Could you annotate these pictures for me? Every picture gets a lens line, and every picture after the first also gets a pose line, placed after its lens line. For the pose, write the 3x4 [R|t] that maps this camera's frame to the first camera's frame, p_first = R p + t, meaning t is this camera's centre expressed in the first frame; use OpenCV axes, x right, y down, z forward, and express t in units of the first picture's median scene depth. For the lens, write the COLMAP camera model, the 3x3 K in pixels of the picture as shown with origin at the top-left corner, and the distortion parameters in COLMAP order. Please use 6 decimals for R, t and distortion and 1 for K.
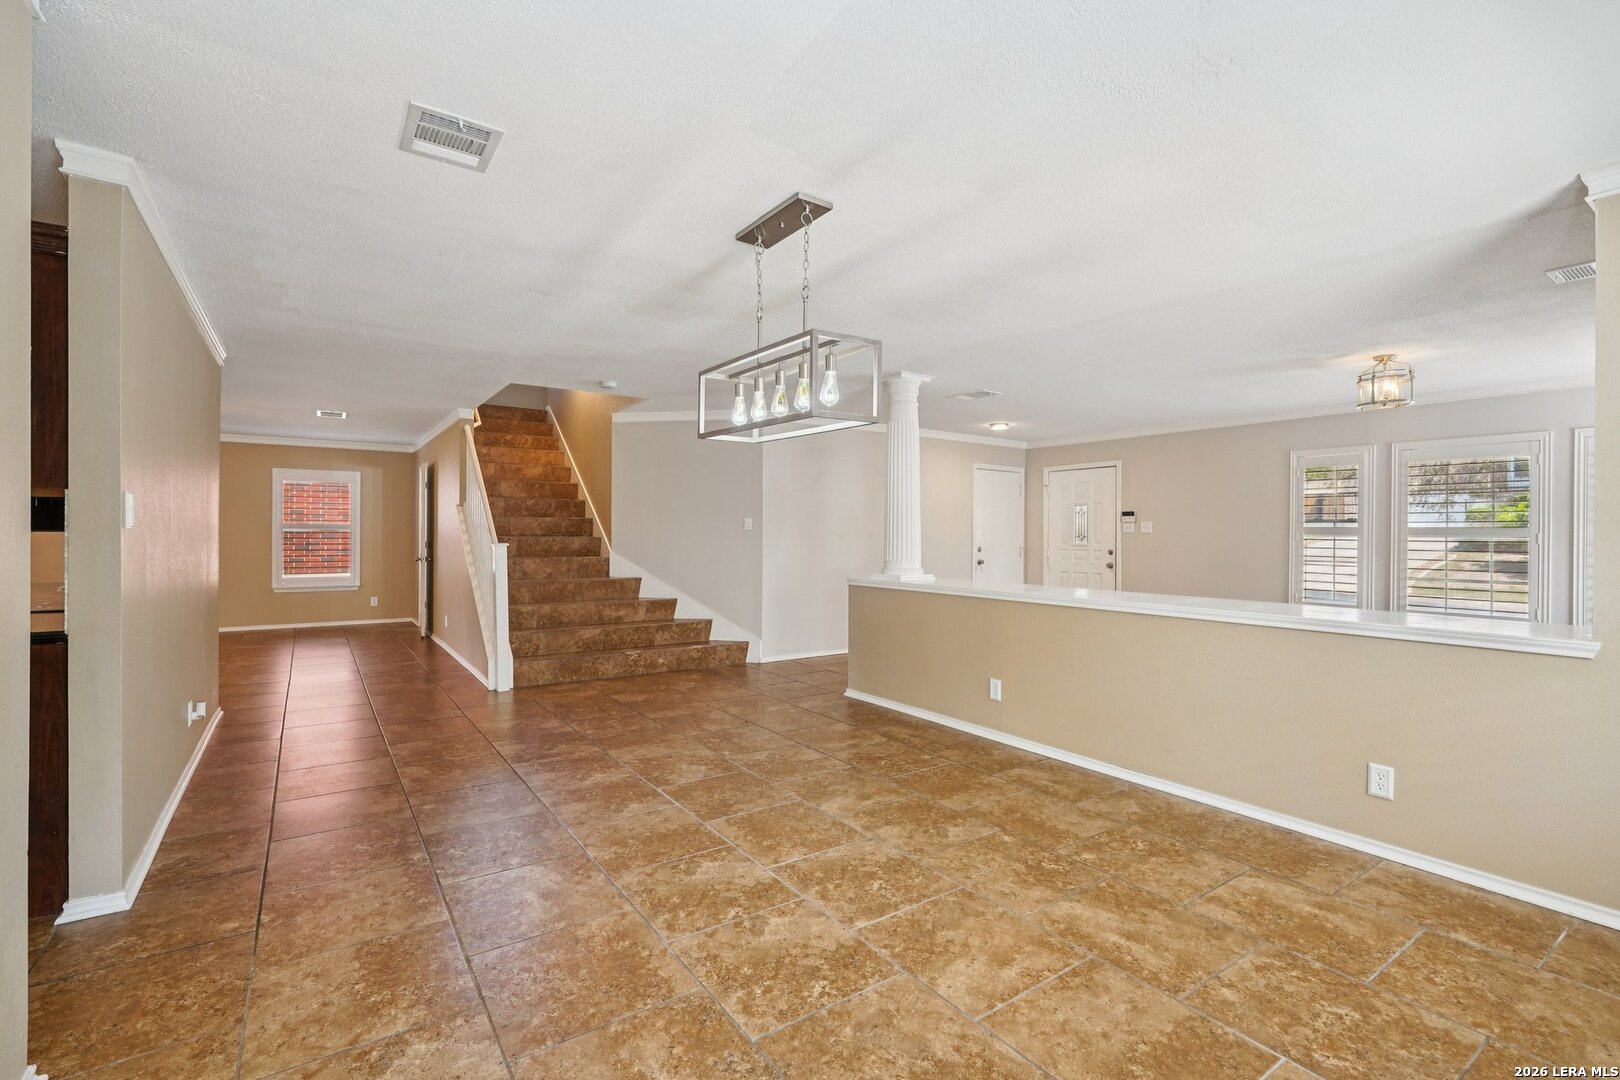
lens RADIAL K [[713.7, 0, 811.9], [0, 713.7, 538.2], [0, 0, 1]] dist [0.001333, 0.000725]
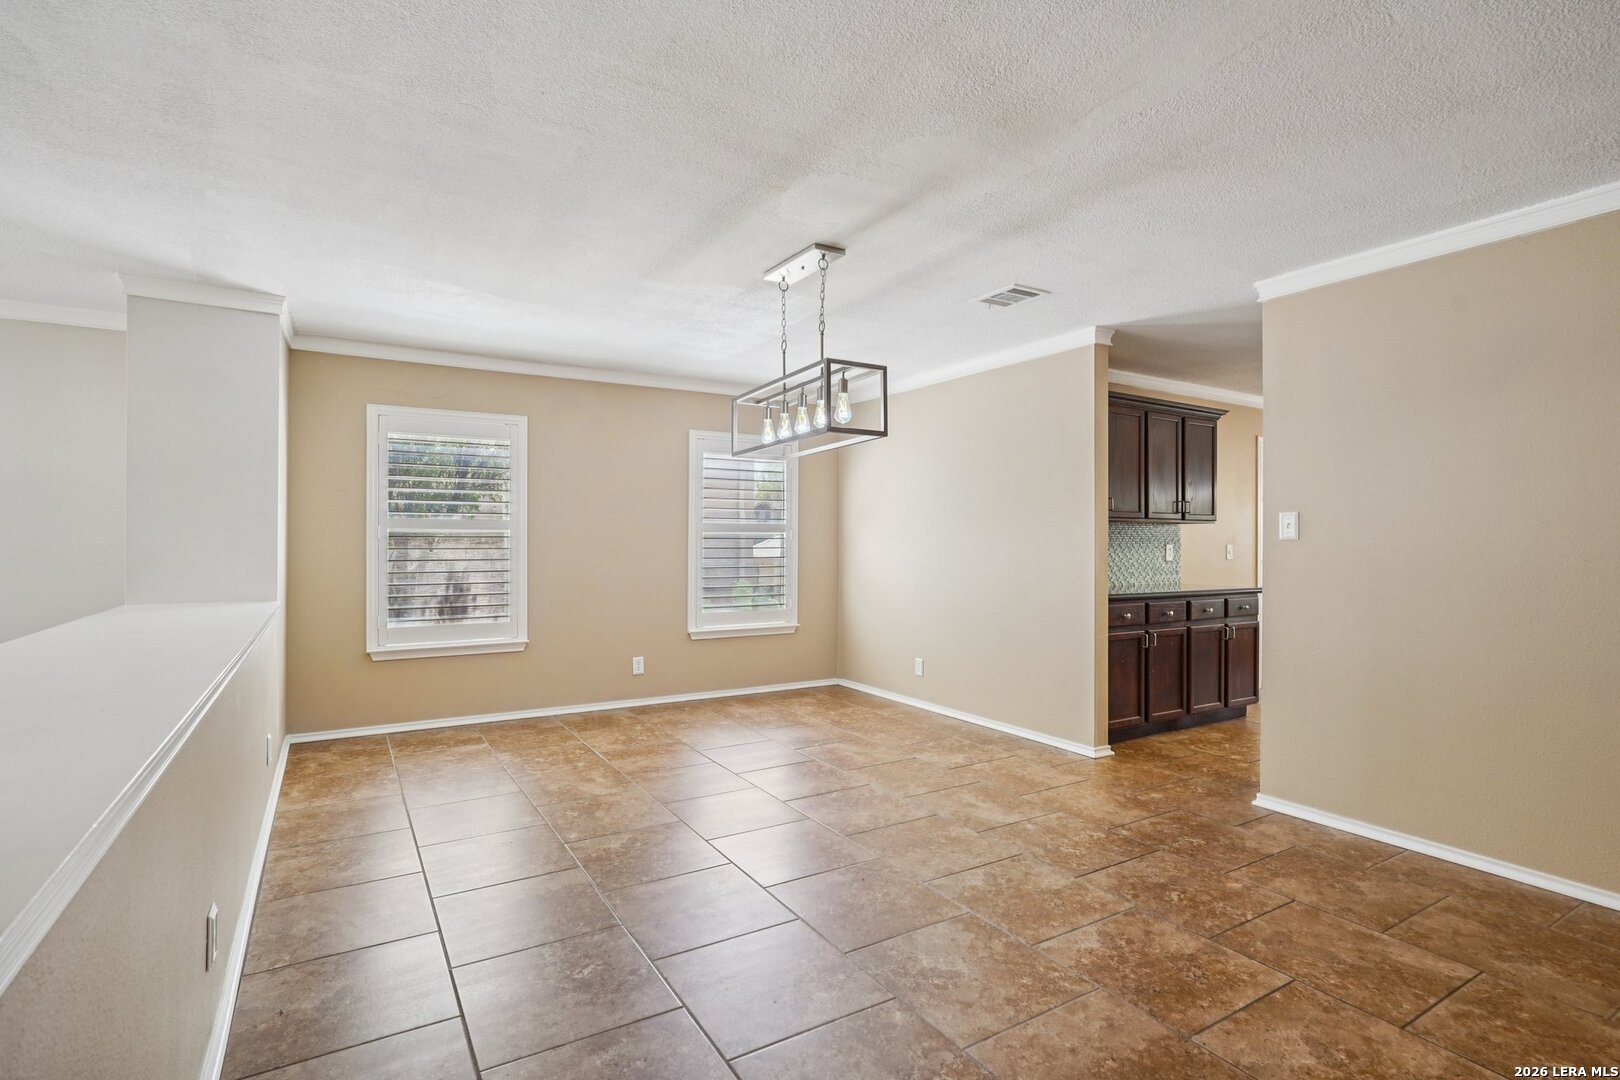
lens RADIAL K [[782.2, 0, 809.6], [0, 782.2, 539.5], [0, 0, 1]] dist [-0.000019, -0.000001]
pose [[-0.997871, -0.012577, 0.063987, -0.144697], [-0.012419, 0.999919, 0.002854, -0.007187], [-0.064018, 0.002054, -0.997947, 2.385286]]
